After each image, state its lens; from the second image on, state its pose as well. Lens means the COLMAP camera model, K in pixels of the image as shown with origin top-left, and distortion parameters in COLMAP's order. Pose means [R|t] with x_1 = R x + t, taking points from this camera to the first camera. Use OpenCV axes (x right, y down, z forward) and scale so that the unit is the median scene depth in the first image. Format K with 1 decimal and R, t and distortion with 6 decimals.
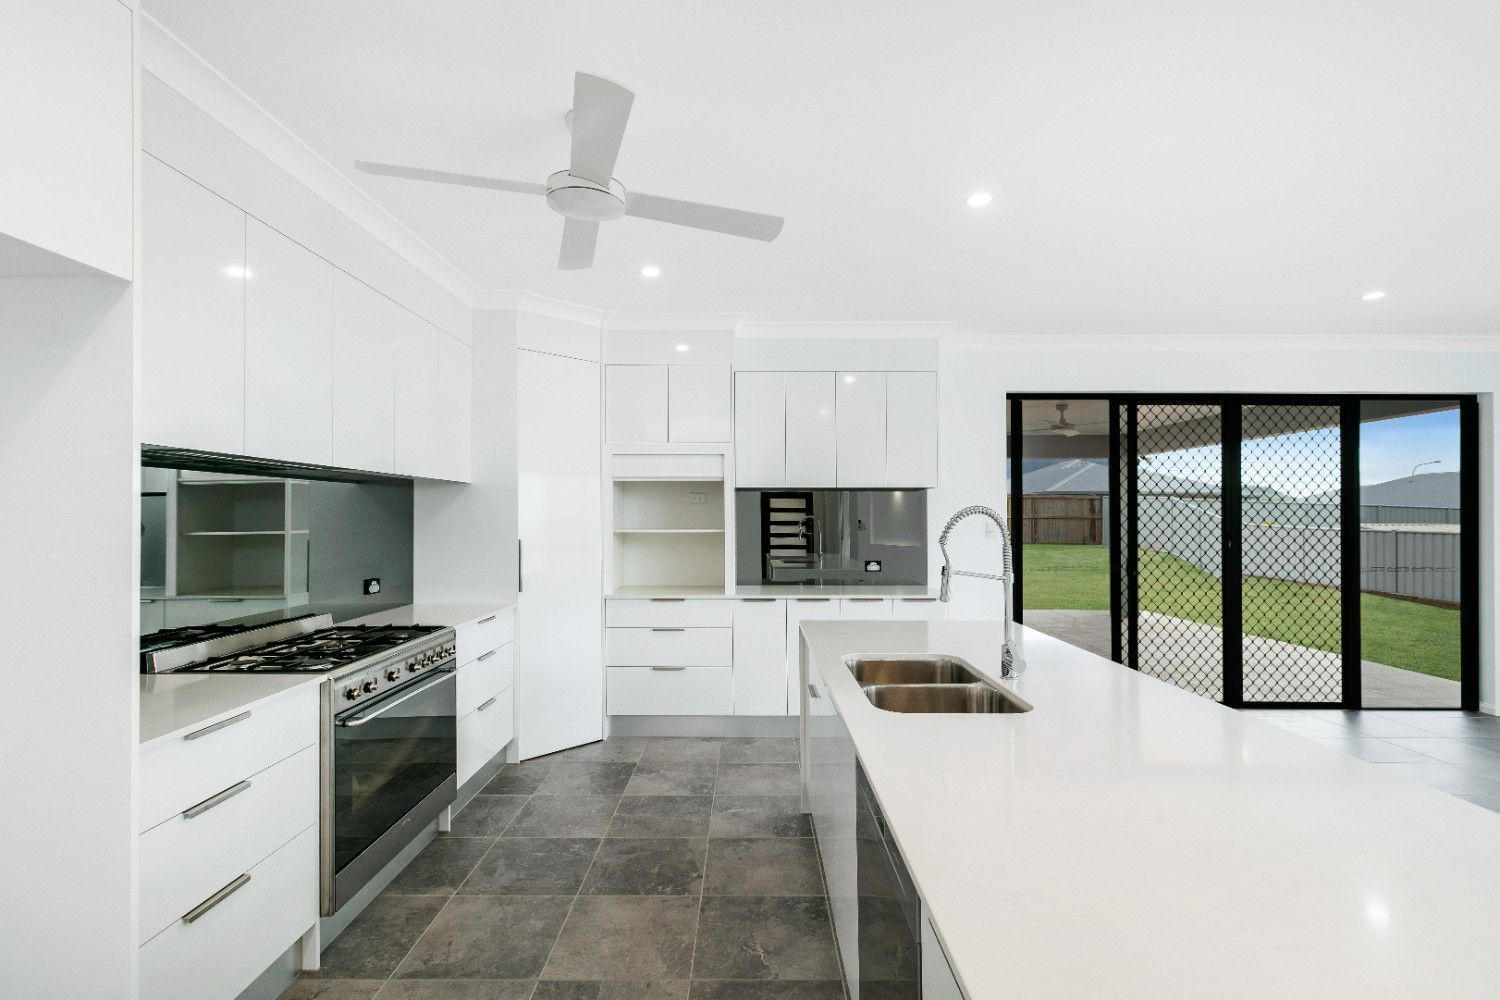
lens RADIAL K [[695.7, 0, 749.3], [0, 695.7, 504.0], [0, 0, 1]] dist [-0.002549, -0.001158]
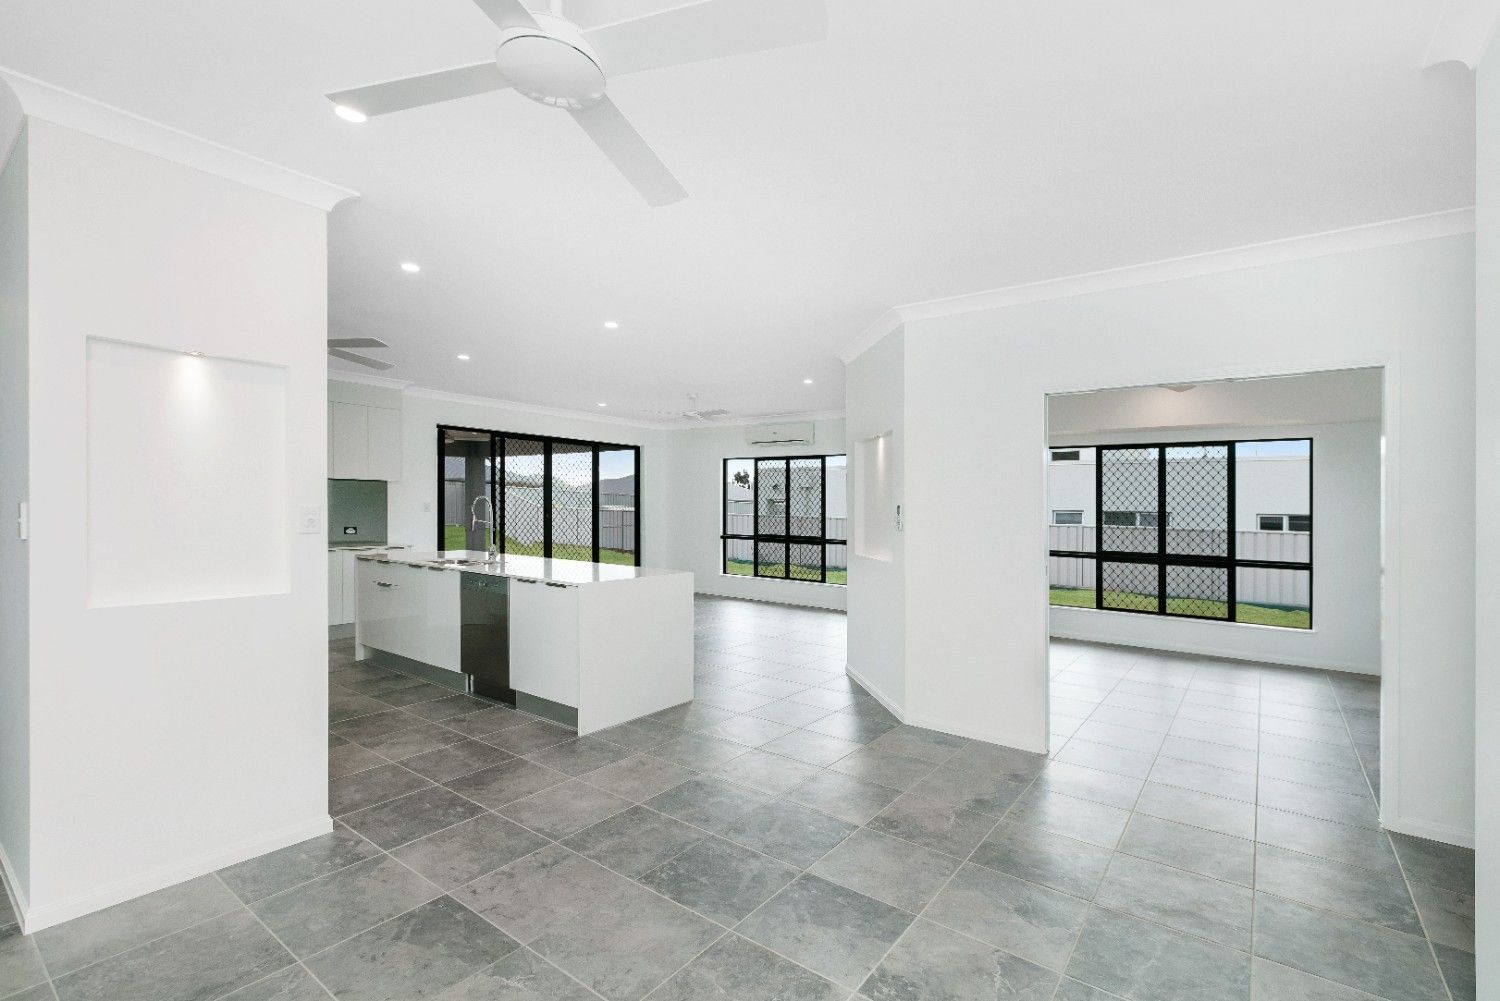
lens RADIAL K [[695.7, 0, 757.4], [0, 695.7, 507.8], [0, 0, 1]] dist [-0.002549, -0.001158]
pose [[0.592008, 0.001439, 0.805931, -0.547783], [-0.022571, 0.999636, 0.014795, 0.016823], [-0.805616, -0.026950, 0.591825, -0.650650]]
